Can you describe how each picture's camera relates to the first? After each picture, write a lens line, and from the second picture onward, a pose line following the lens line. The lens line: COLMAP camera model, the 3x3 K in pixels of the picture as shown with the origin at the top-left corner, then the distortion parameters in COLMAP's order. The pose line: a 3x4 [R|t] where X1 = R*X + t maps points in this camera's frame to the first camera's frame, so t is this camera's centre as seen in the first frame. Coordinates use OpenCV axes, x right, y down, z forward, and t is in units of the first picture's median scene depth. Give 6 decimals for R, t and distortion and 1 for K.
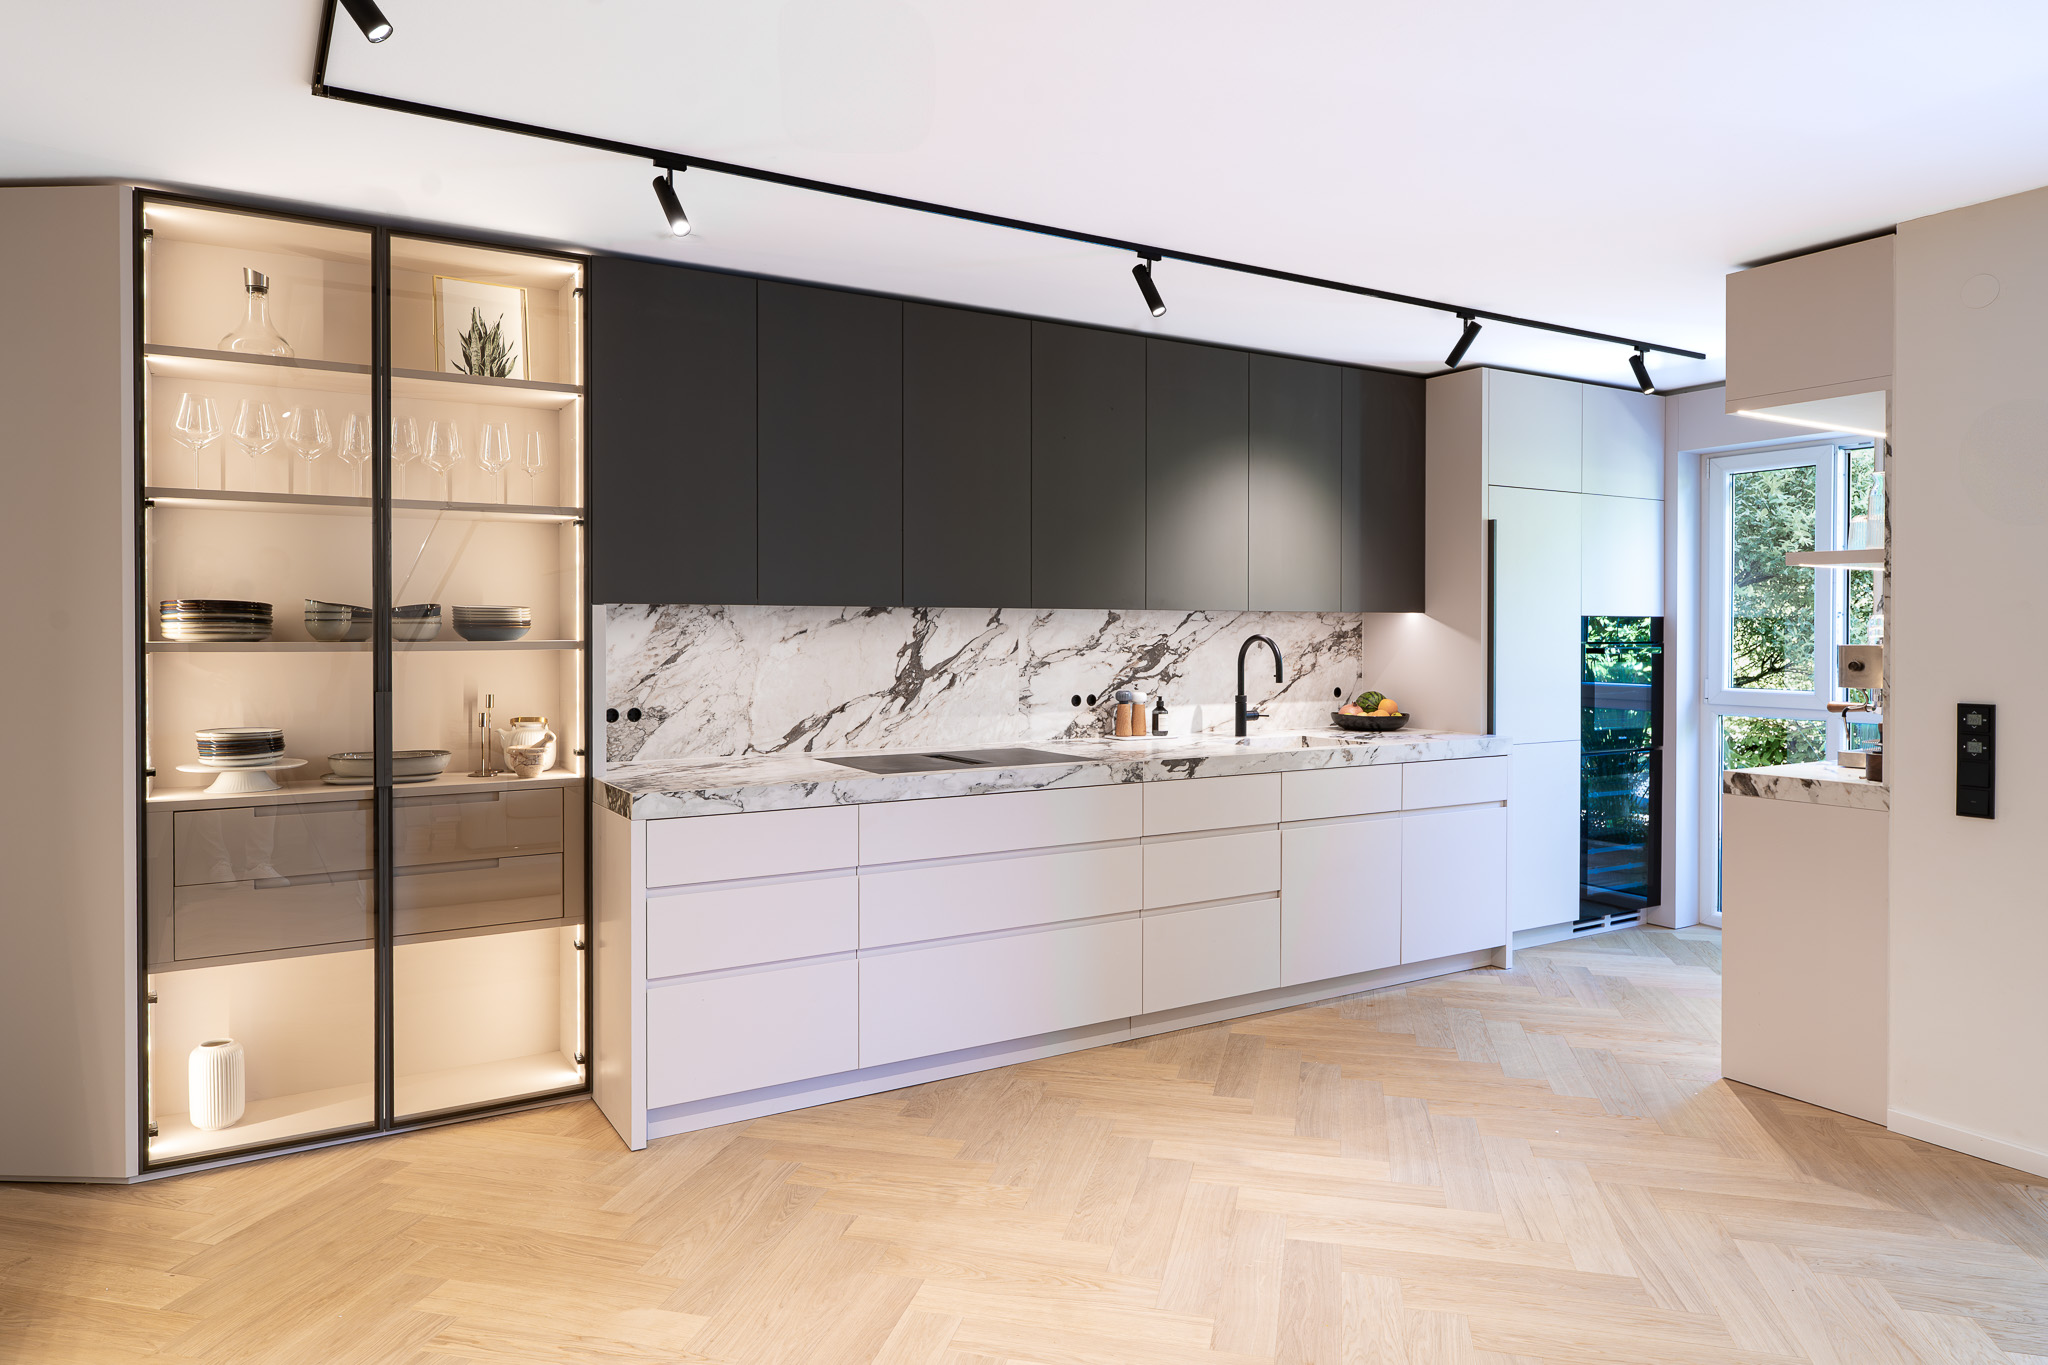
lens RADIAL K [[1278.2, 0, 982.3], [0, 1278.2, 644.7], [0, 0, 1]] dist [-0.002293, 0.003417]
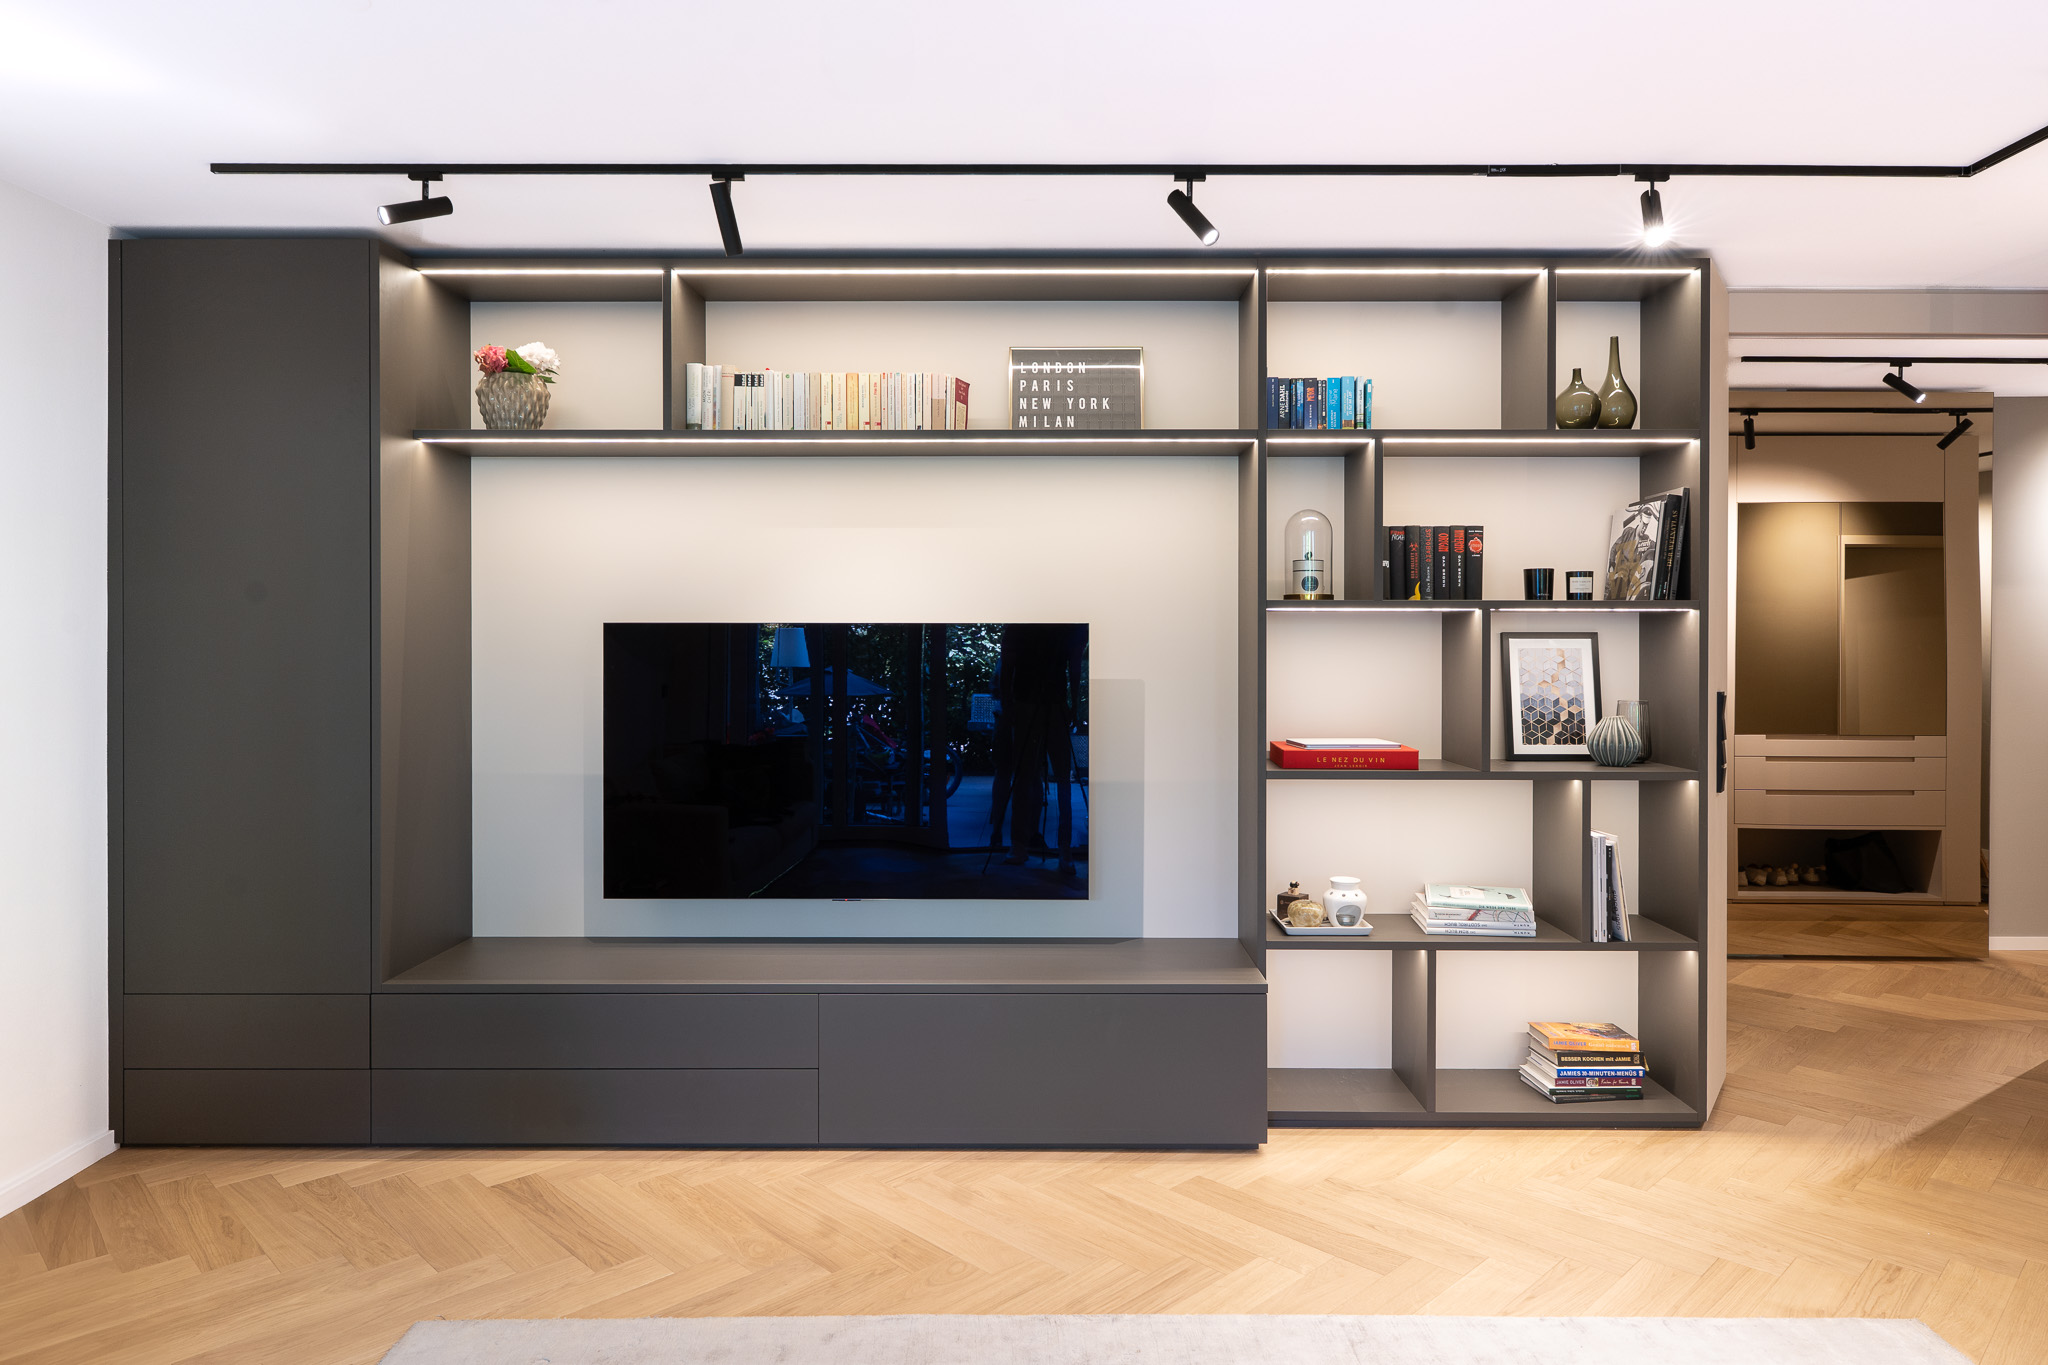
lens RADIAL K [[1237.5, 0, 1036.3], [0, 1237.5, 643.8], [0, 0, 1]] dist [-0.007074, 0.000634]
pose [[-0.507620, 0.000971, -0.861581, 0.543949], [-0.010770, 0.999914, 0.007472, -0.006409], [0.861514, 0.013072, -0.507566, 0.536151]]
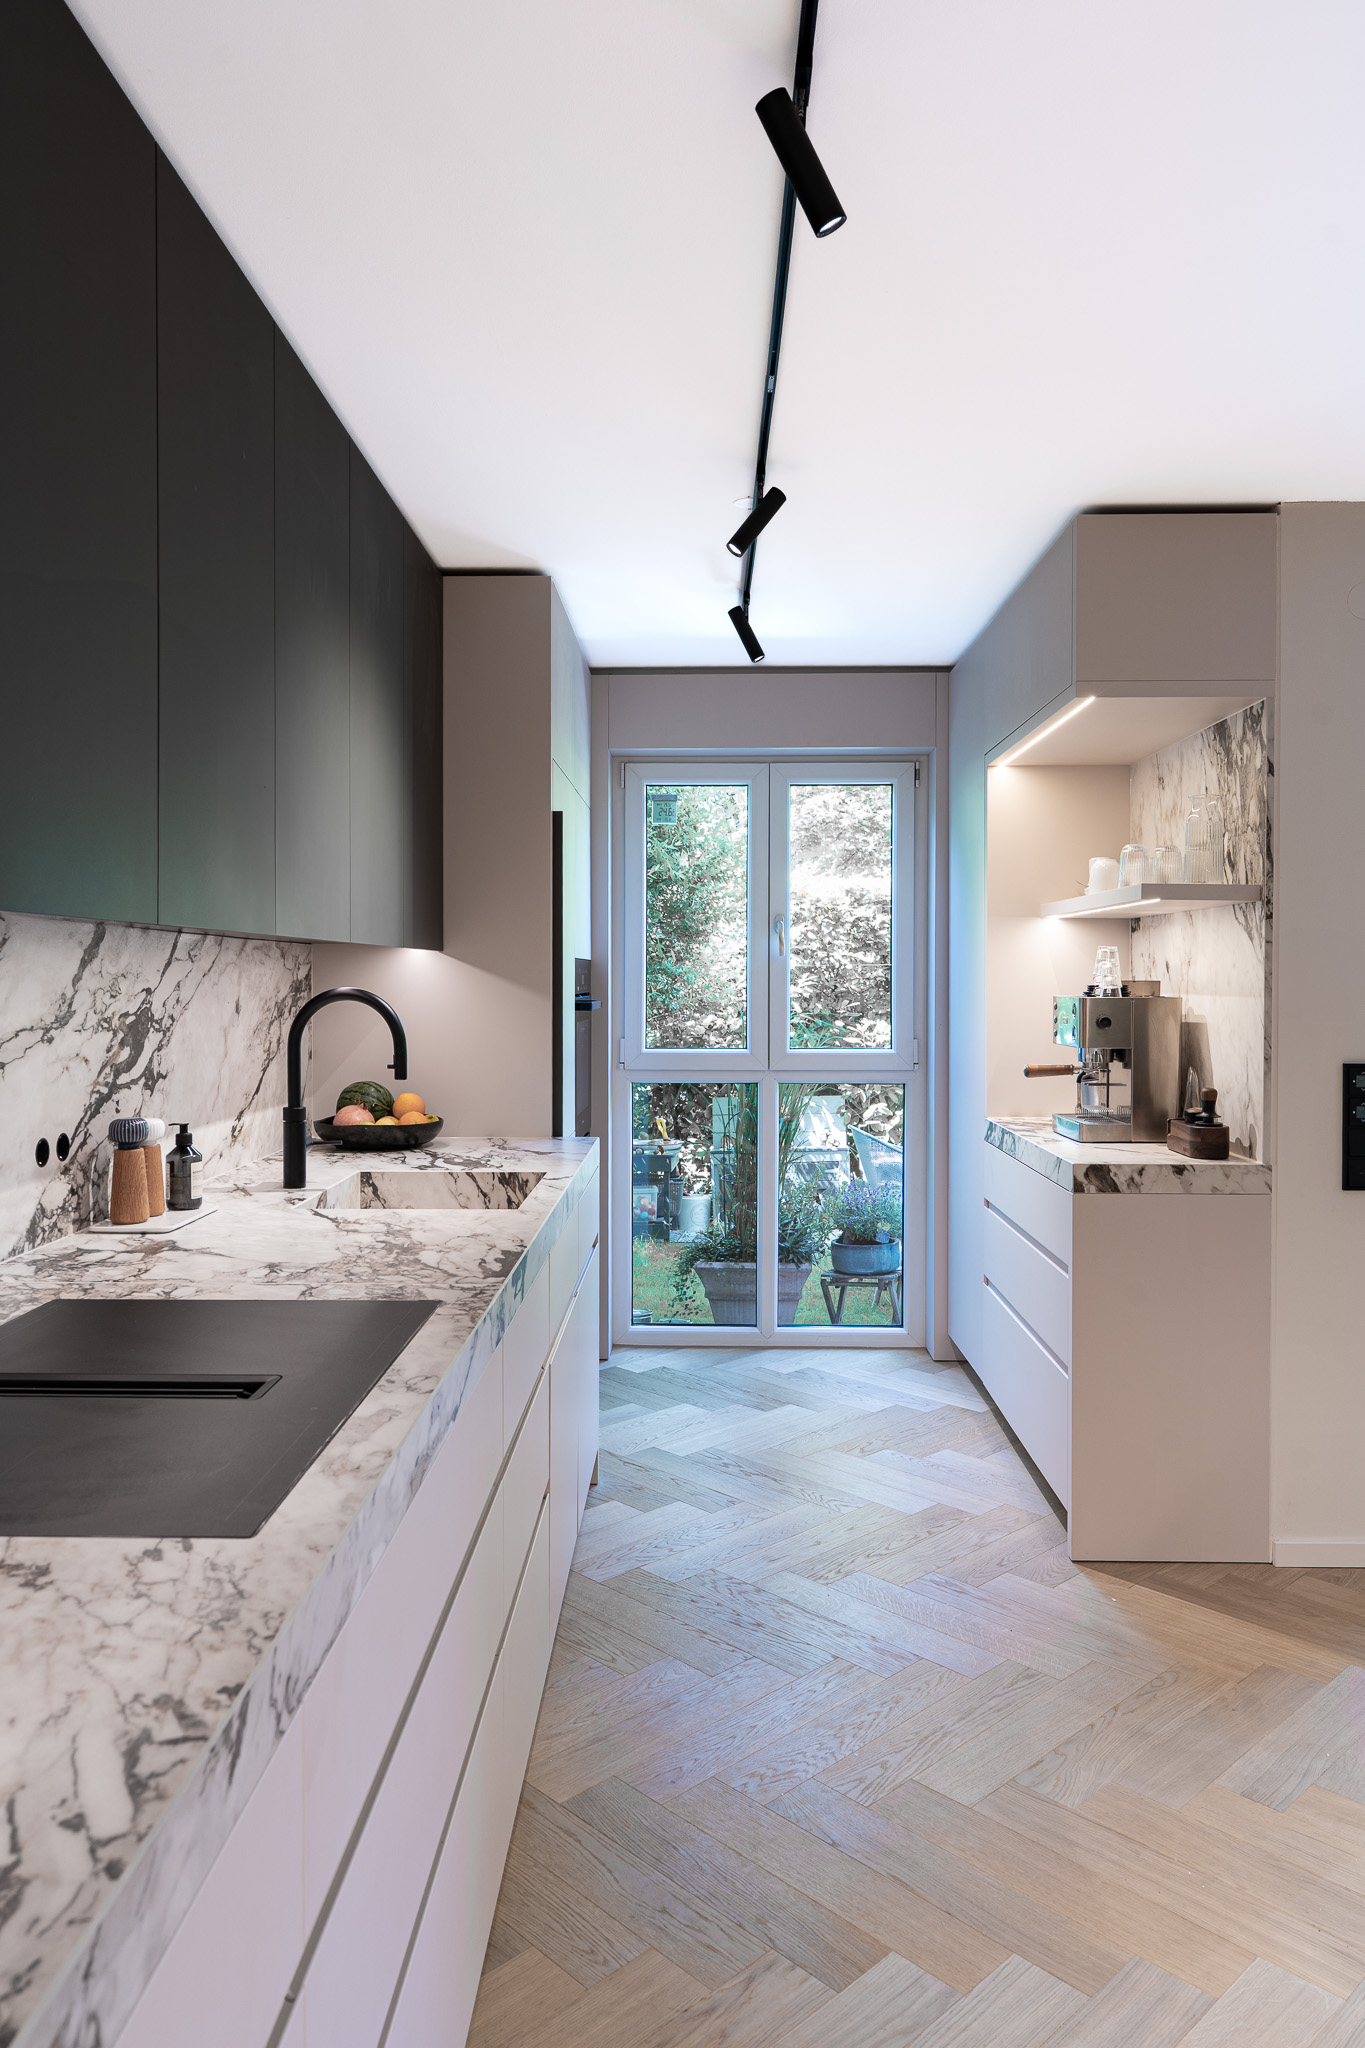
lens RADIAL K [[1432.5, 0, 657.9], [0, 1432.5, 1003.2], [0, 0, 1]] dist [0.000163, 0.000106]
pose [[0.513426, -0.015731, 0.857989, -0.260783], [0.008283, 0.999876, 0.013376, -0.010406], [-0.858094, 0.000239, 0.513493, 0.708838]]
